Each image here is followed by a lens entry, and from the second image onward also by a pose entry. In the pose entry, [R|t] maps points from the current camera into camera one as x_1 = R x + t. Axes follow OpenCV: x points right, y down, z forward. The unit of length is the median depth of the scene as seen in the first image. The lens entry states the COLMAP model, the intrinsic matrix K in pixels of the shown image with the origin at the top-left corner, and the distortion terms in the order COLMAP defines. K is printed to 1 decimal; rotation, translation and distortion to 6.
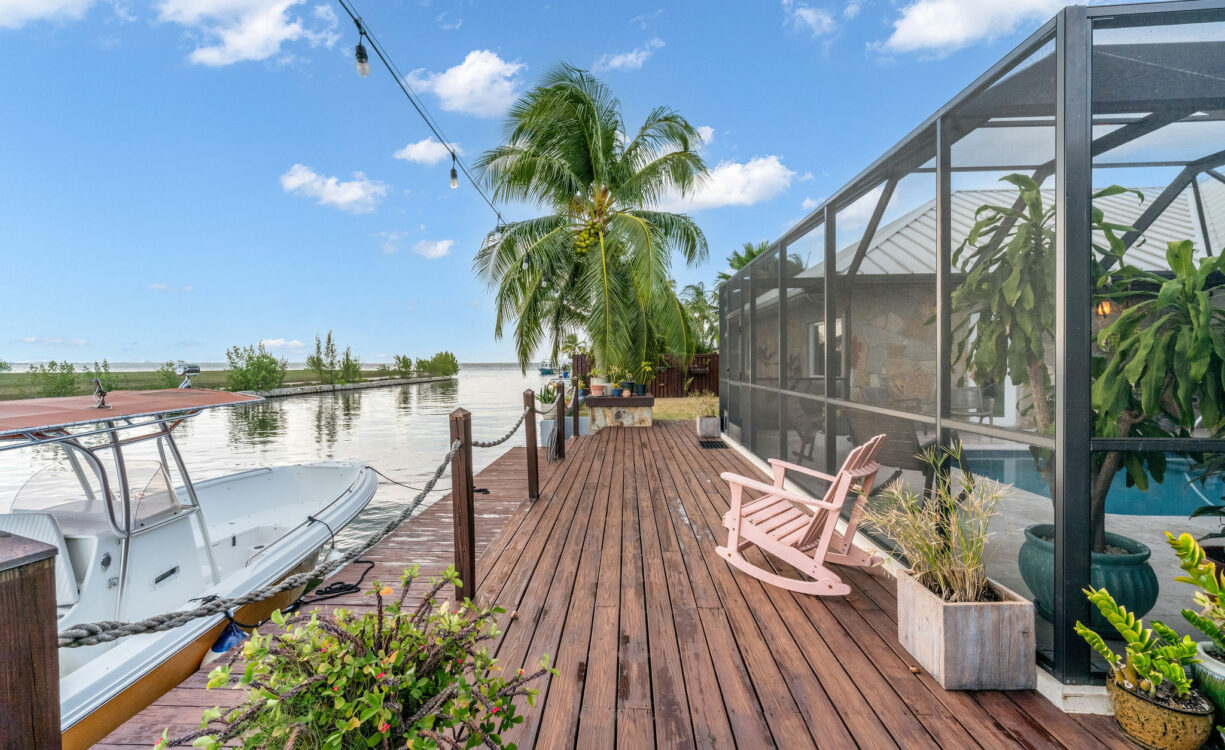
lens RADIAL K [[506.4, 0, 612.5], [0, 506.4, 375.0], [0, 0, 1]] dist [0.000176, -0.000052]
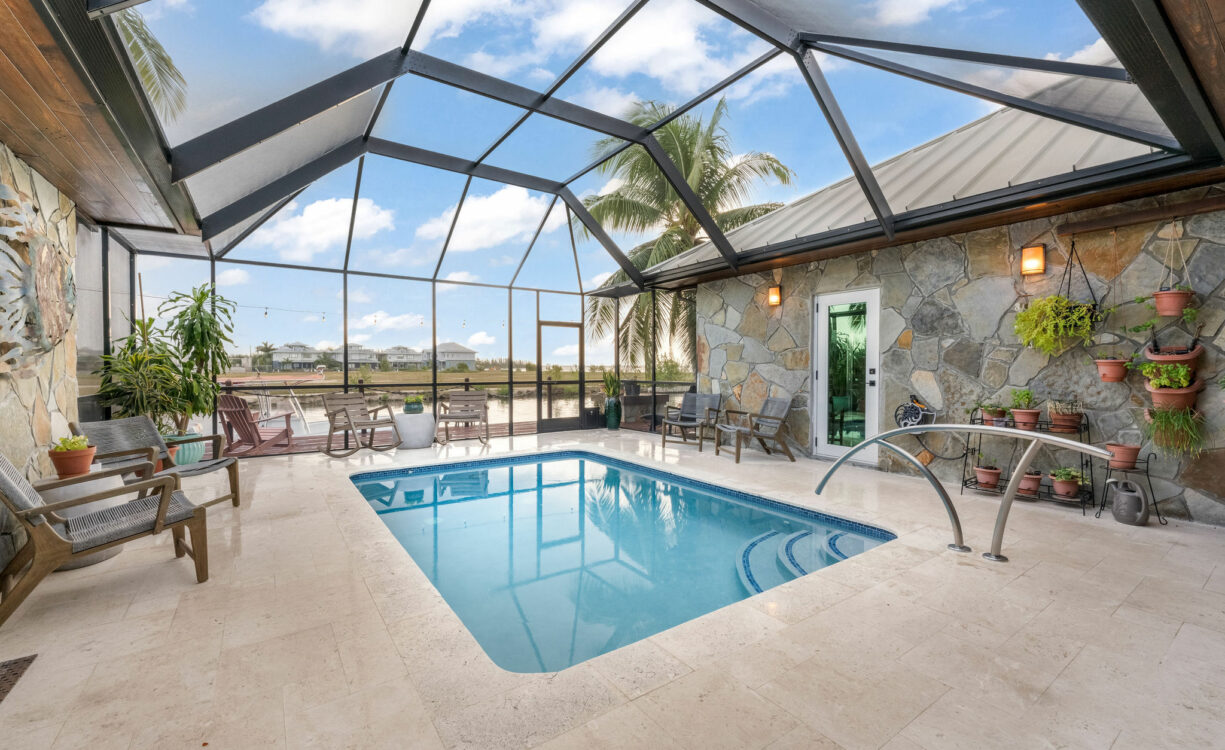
lens RADIAL K [[506.4, 0, 612.5], [0, 506.4, 375.0], [0, 0, 1]] dist [0.000176, -0.000052]
pose [[0.595226, 0.019053, -0.803333, 1.103757], [-0.028122, 0.999600, 0.002871, -0.006731], [0.803066, 0.020882, 0.595524, 0.348526]]
